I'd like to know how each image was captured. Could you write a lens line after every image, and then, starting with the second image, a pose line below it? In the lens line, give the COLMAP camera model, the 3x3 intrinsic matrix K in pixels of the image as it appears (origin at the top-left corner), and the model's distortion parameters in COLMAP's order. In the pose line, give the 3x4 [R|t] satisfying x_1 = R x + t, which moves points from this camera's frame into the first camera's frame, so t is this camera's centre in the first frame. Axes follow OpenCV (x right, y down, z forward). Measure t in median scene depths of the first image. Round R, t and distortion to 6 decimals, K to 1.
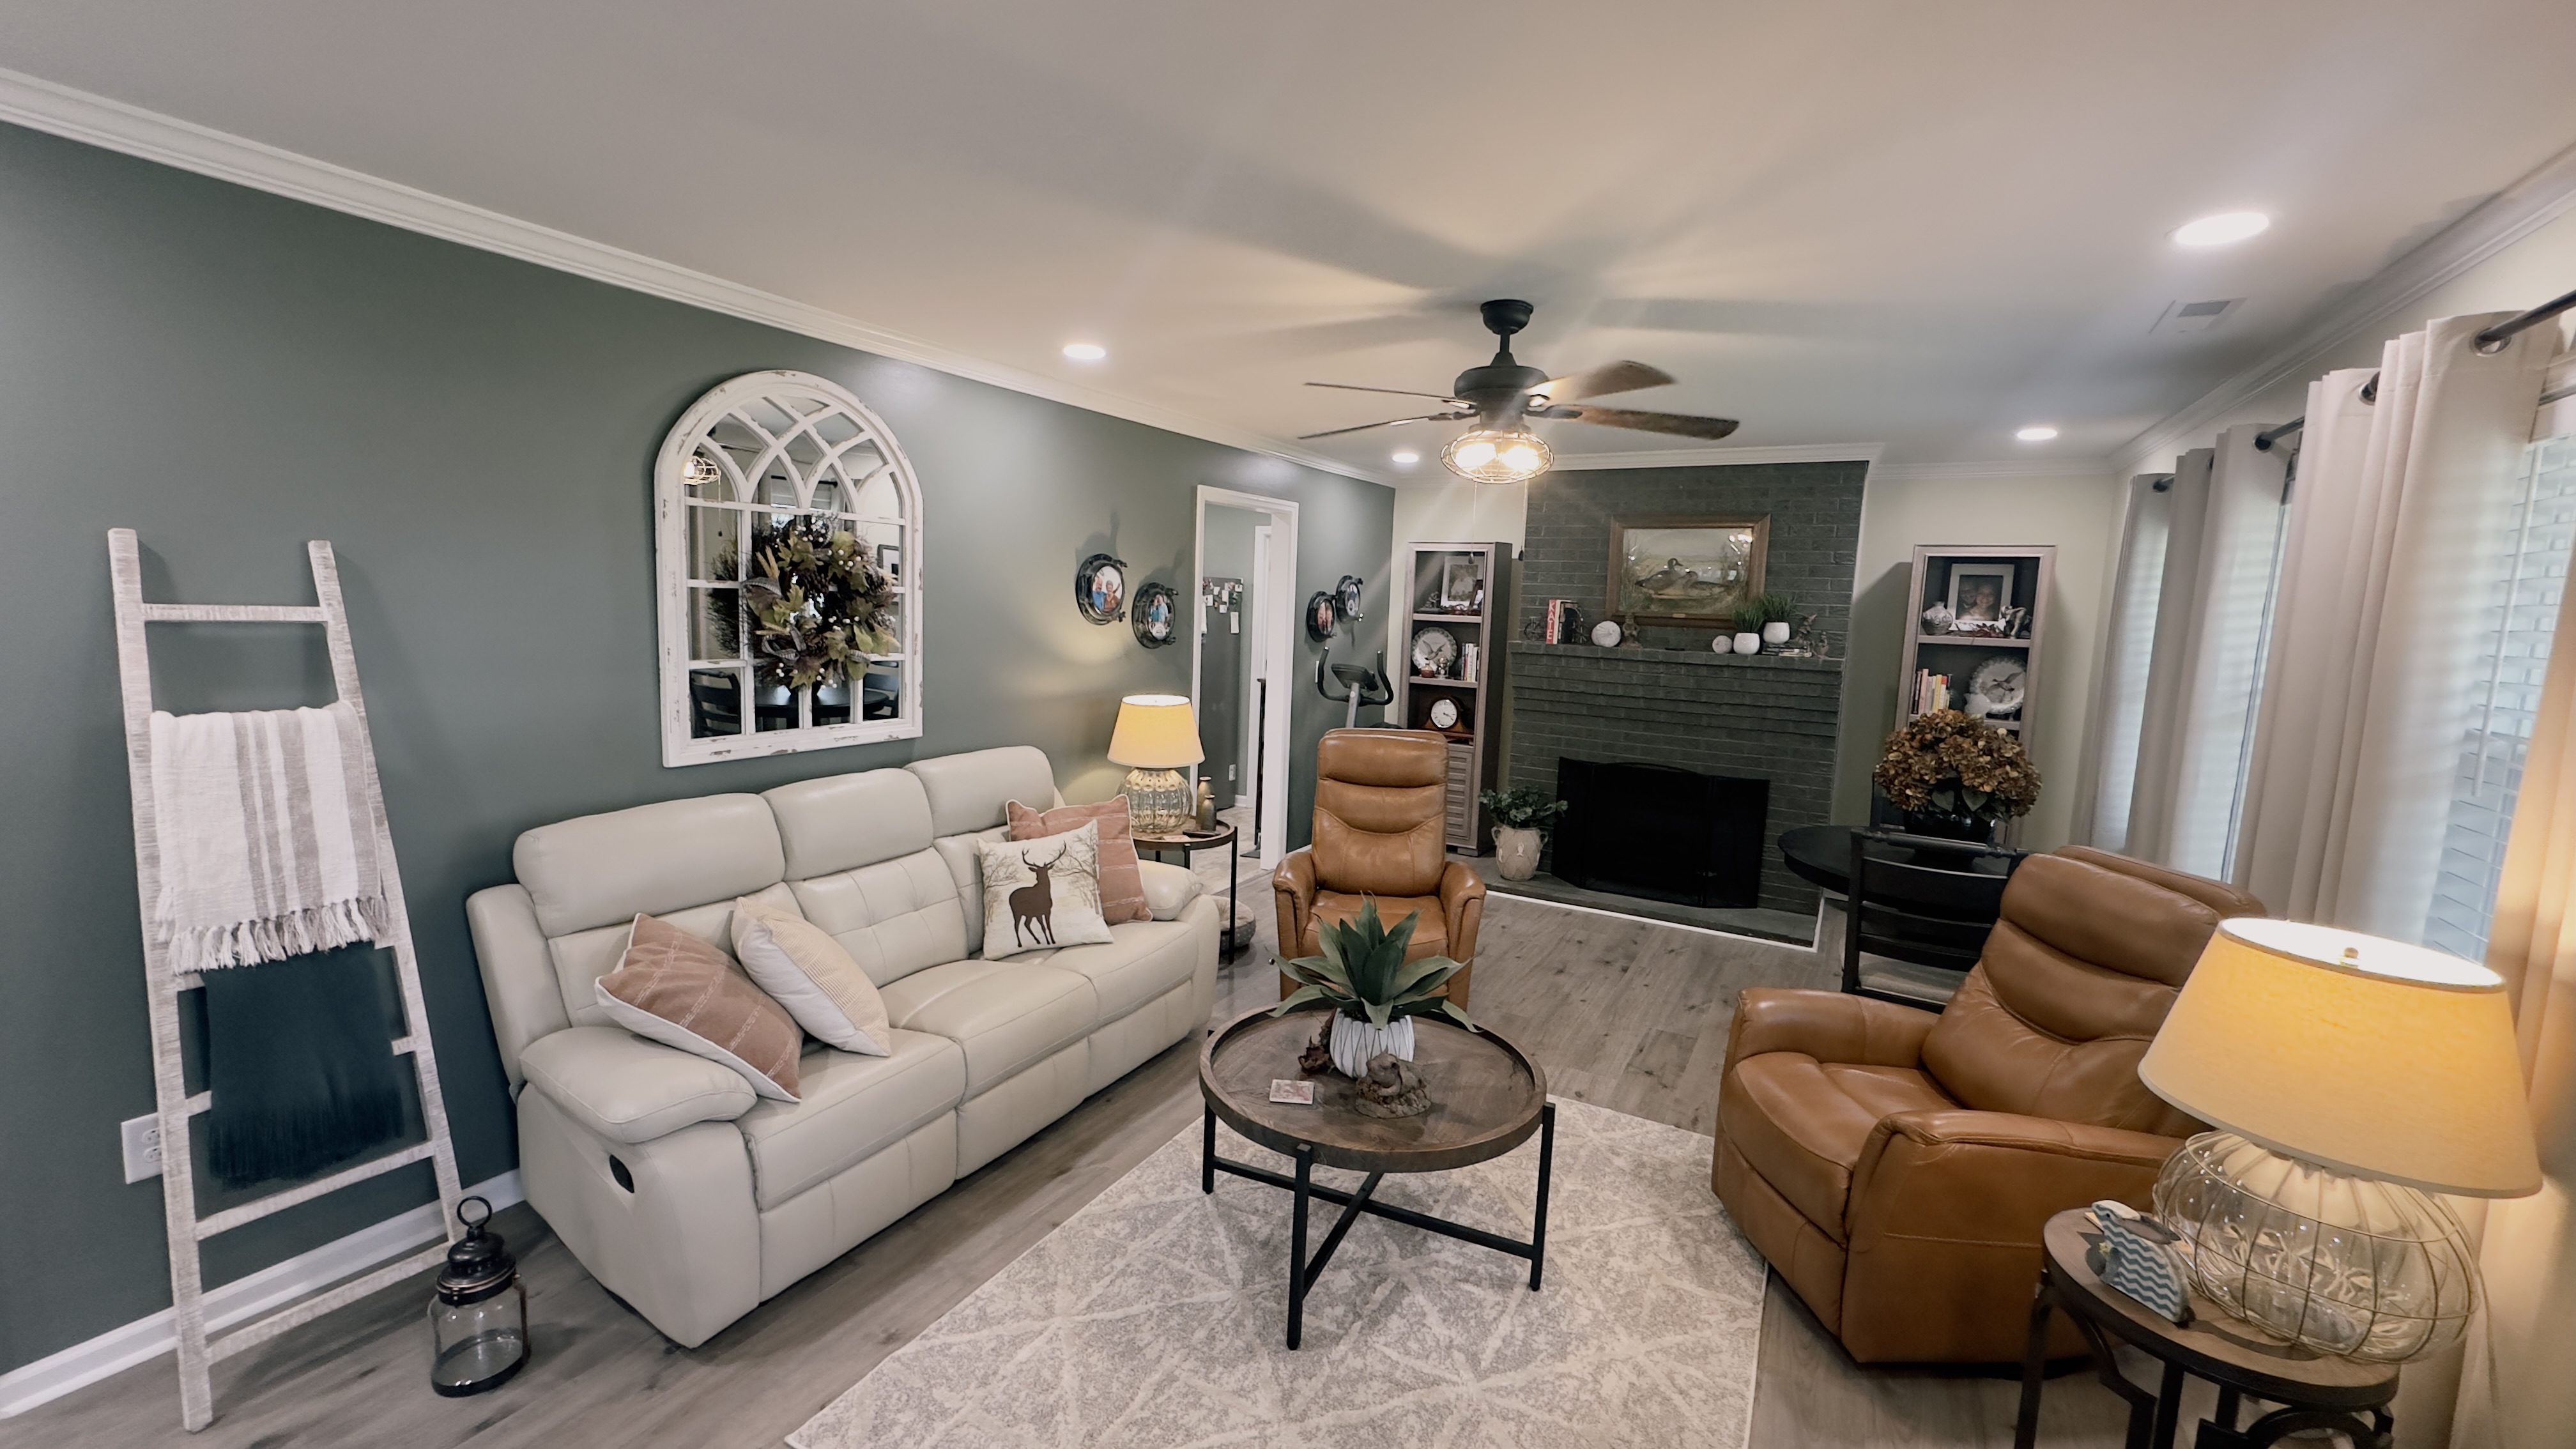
lens RADIAL K [[1030.7, 0, 1284.6], [0, 1030.7, 725.4], [0, 0, 1]] dist [-0.003090, 0.000568]
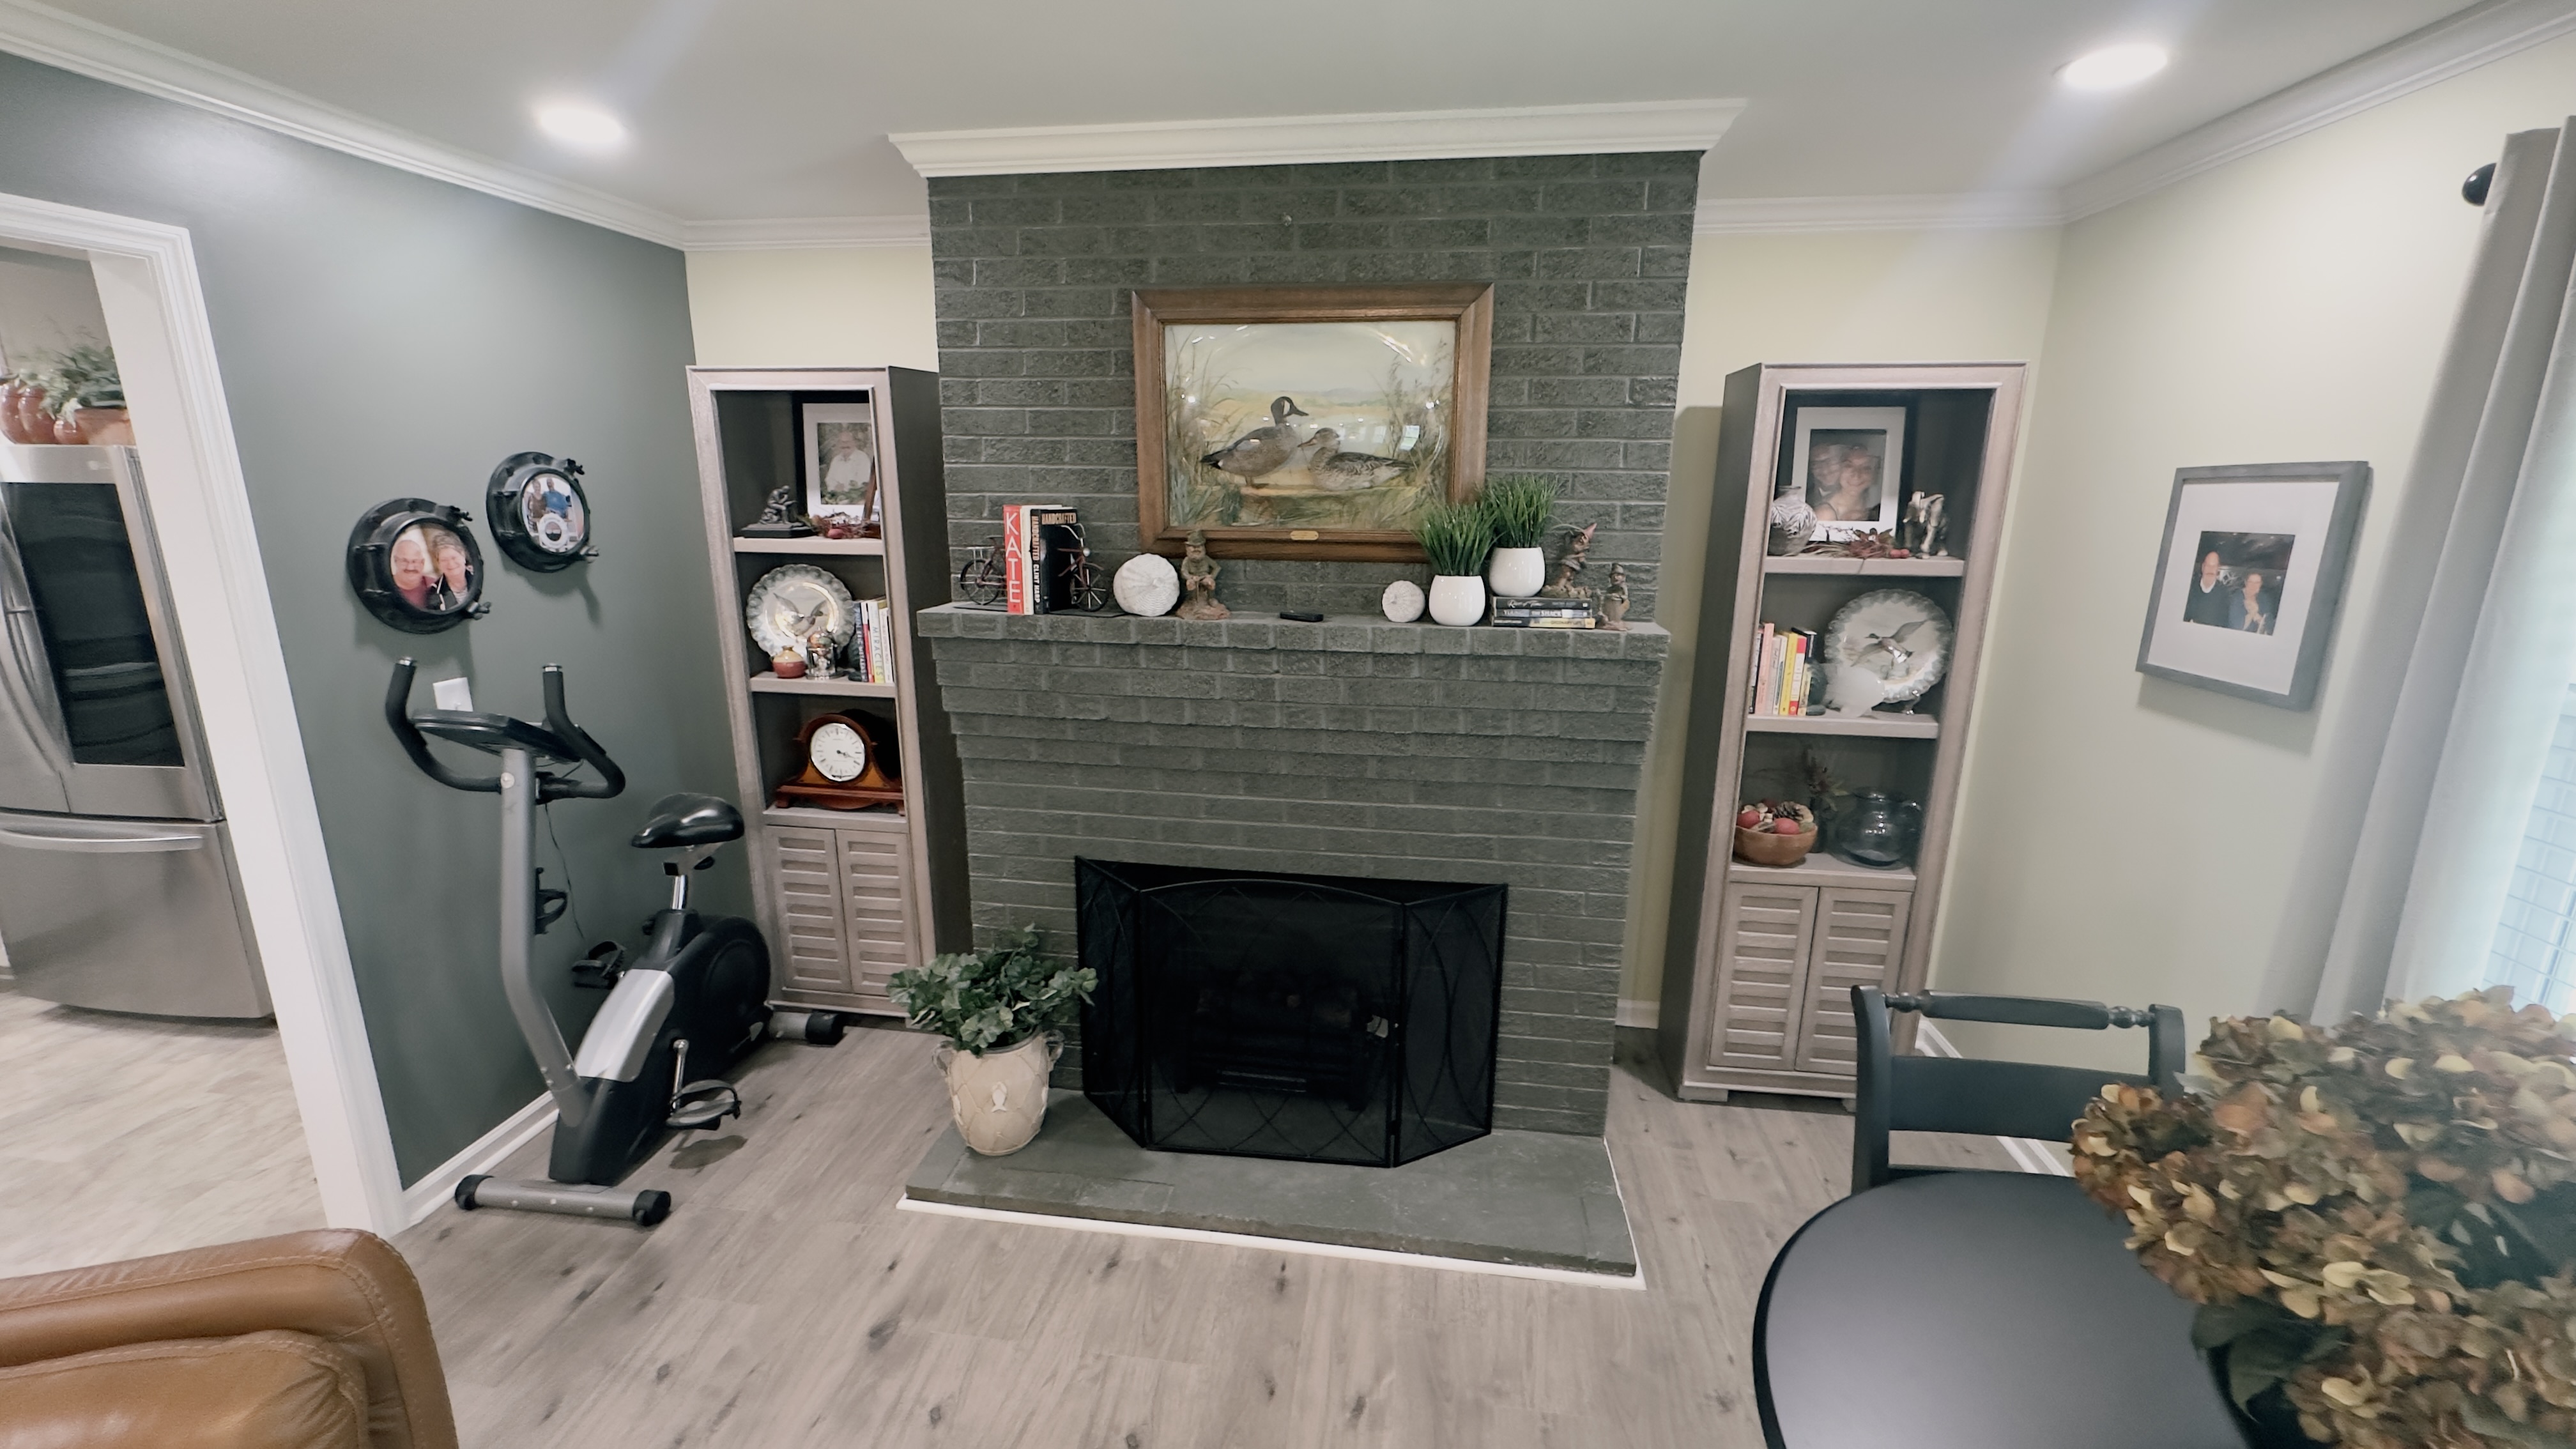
lens RADIAL K [[1030.7, 0, 1284.6], [0, 1030.7, 725.4], [0, 0, 1]] dist [-0.003090, 0.000568]
pose [[0.926077, -0.117434, 0.358595, 0.209627], [0.071174, 0.987642, 0.139631, -0.088075], [-0.370561, -0.103787, 0.922991, 0.591459]]
